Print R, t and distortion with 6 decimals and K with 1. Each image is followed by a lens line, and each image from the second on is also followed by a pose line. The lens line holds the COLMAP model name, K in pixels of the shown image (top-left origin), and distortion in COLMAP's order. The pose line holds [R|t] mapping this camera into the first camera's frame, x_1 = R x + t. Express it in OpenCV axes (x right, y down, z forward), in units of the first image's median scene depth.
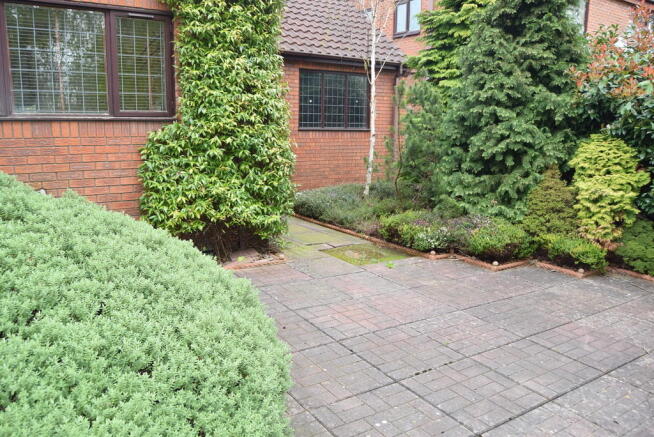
lens RADIAL K [[508.7, 0, 327.0], [0, 508.7, 218.5], [0, 0, 1]] dist [-0.077919, 0.004365]
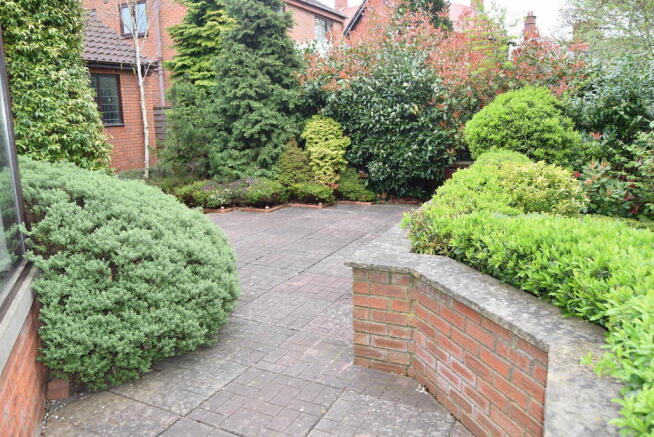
lens RADIAL K [[522.4, 0, 327.0], [0, 522.4, 218.5], [0, 0, 1]] dist [-0.108364, 0.054106]
pose [[0.844174, -0.145570, 0.515927, -0.286961], [0.138662, 0.988965, 0.052158, 0.062087], [-0.517826, 0.027509, 0.855043, -0.359350]]
